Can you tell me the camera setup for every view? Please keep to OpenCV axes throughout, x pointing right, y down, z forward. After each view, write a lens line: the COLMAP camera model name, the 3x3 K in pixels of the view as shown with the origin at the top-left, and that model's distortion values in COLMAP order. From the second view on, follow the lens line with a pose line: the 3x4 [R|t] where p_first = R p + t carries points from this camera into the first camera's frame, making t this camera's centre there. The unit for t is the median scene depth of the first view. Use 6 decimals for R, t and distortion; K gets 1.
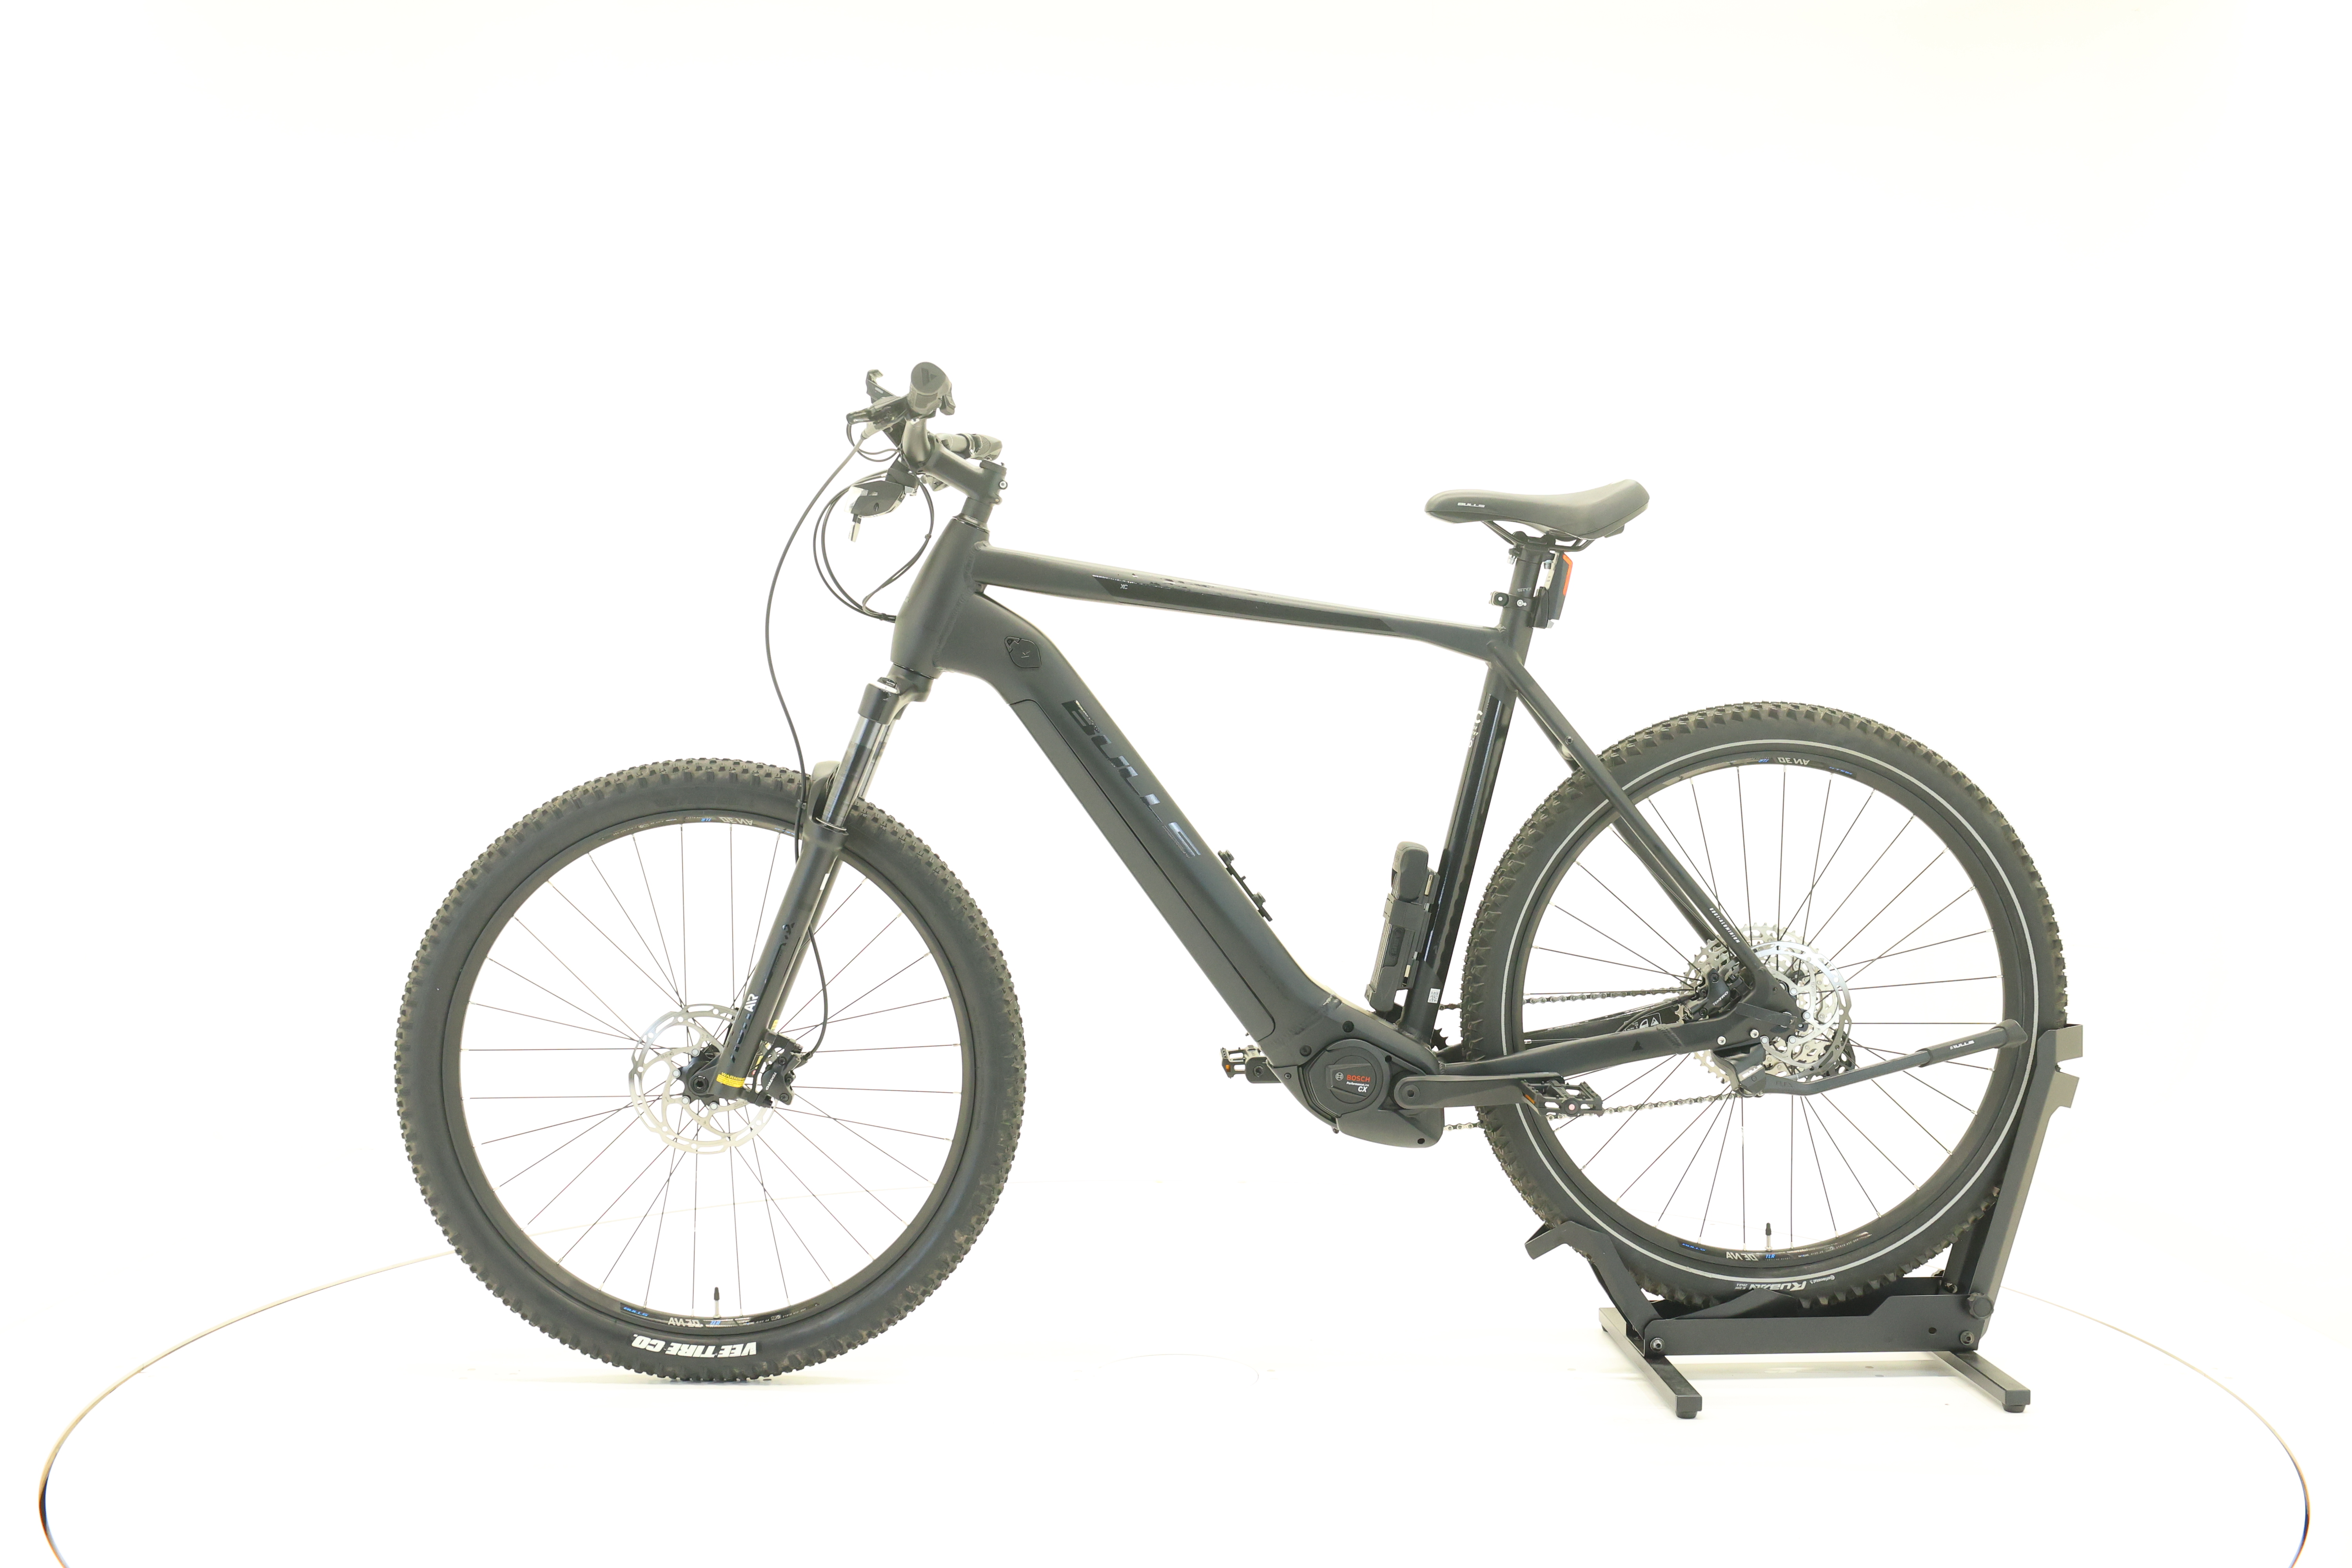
lens RADIAL K [[2461.9, 0, 1170.3], [0, 2461.9, 761.0], [0, 0, 1]] dist [0.006098, 0.000000]
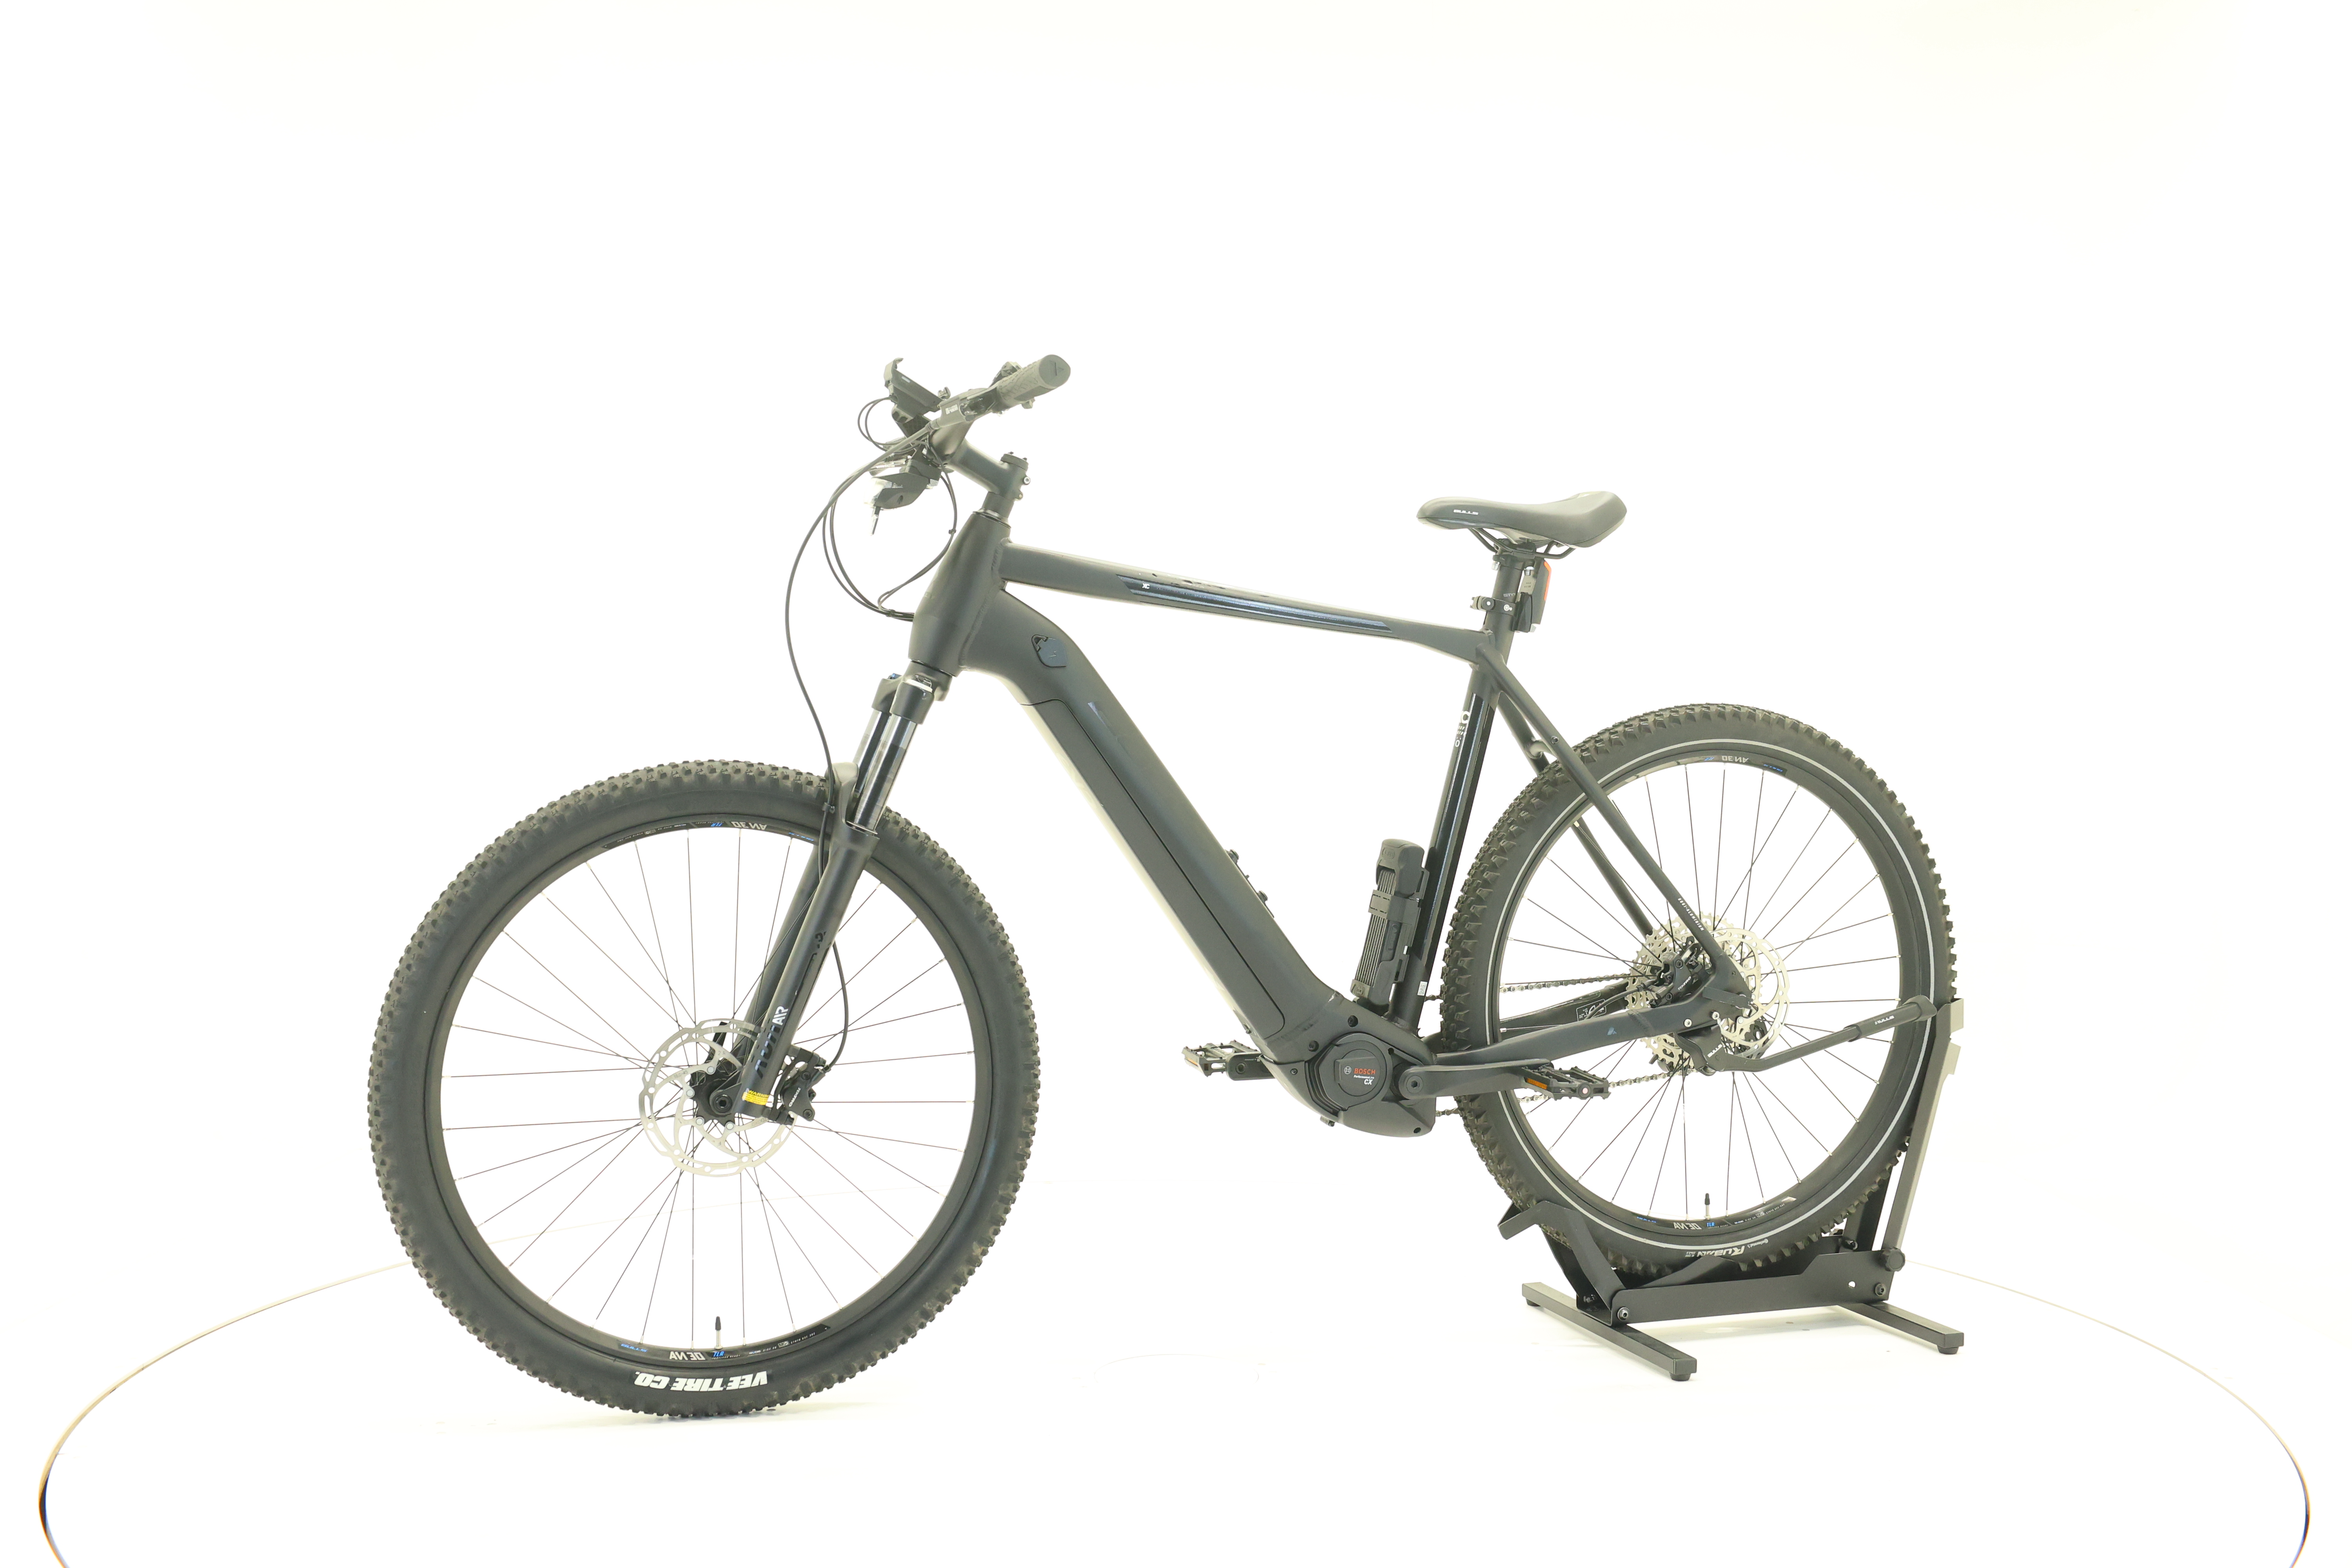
lens RADIAL K [[2461.9, 0, 1190.6], [0, 2461.9, 781.9], [0, 0, 1]] dist [0.006098, 0.000000]
pose [[0.963451, -0.006056, 0.267818, -0.262775], [0.005215, 0.999979, 0.003851, 0.004621], [-0.267835, -0.002313, 0.963462, 0.036112]]
